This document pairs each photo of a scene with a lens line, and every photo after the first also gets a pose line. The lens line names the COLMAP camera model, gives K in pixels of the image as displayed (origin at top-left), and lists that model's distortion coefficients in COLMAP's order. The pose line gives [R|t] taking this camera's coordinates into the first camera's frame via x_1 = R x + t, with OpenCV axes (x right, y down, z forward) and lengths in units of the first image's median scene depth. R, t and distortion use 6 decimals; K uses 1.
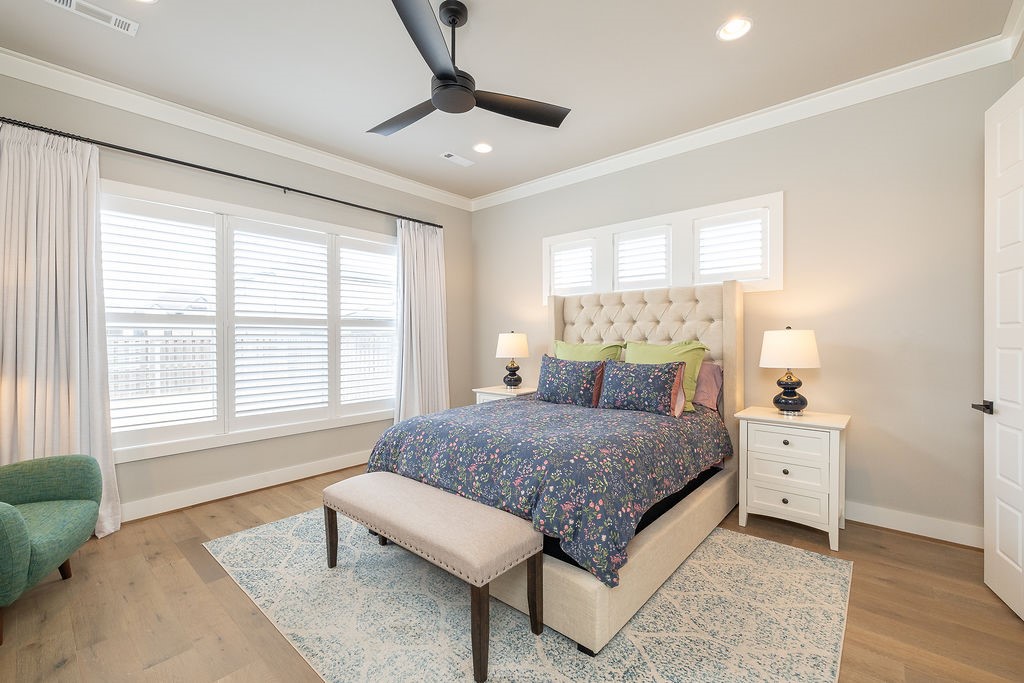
lens RADIAL K [[431.5, 0, 510.5], [0, 431.5, 337.2], [0, 0, 1]] dist [0.000216, 0.000066]
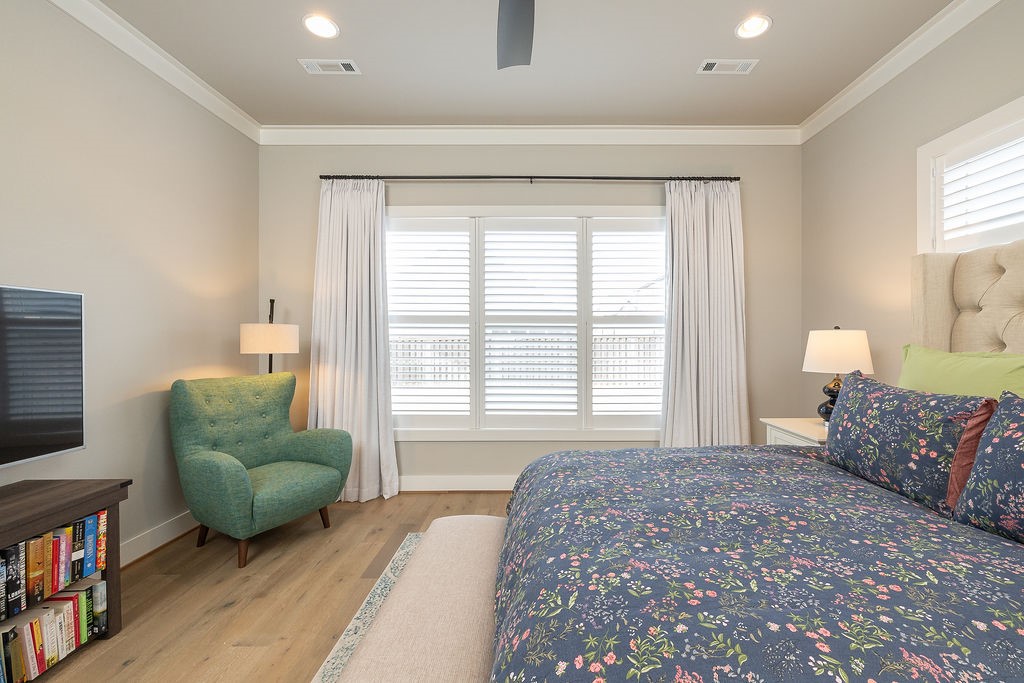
lens RADIAL K [[442.8, 0, 539.1], [0, 442.8, 336.9], [0, 0, 1]] dist [-0.000894, 0.000055]
pose [[0.667068, 0.003397, -0.744989, 0.243260], [-0.002930, 0.999994, 0.001936, -0.000293], [0.744991, 0.000892, 0.667074, 0.429298]]
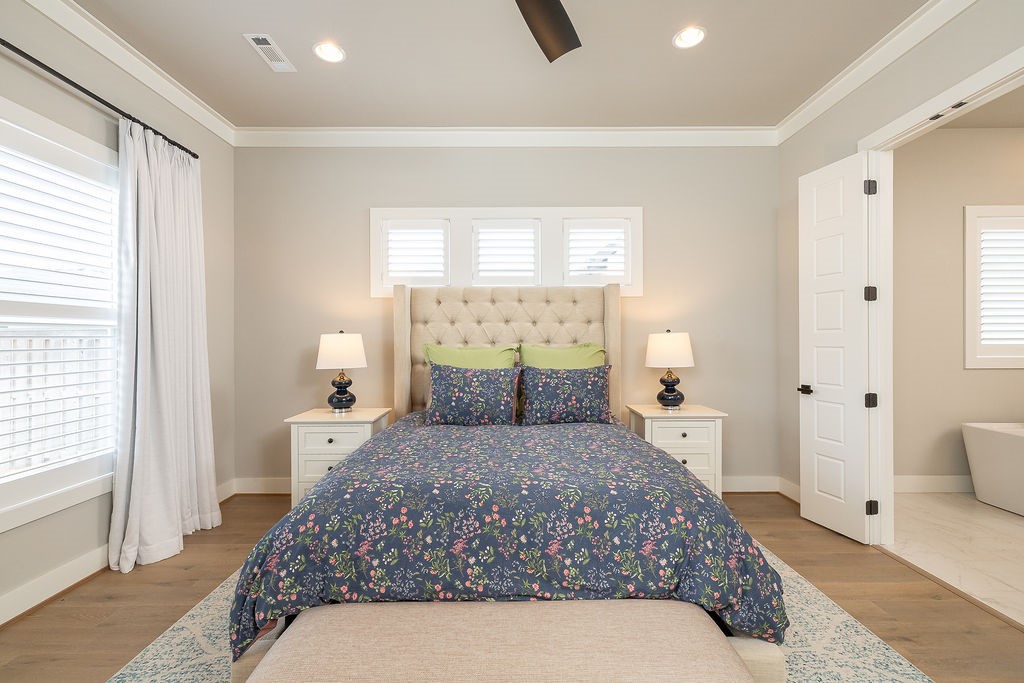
lens RADIAL K [[445.5, 0, 507.4], [0, 445.5, 338.8], [0, 0, 1]] dist [0.000596, 0.000040]
pose [[0.748789, 0.001991, 0.662805, -0.375473], [-0.000198, 0.999996, -0.002780, 0.001895], [-0.662808, 0.001950, 0.748787, 0.372580]]
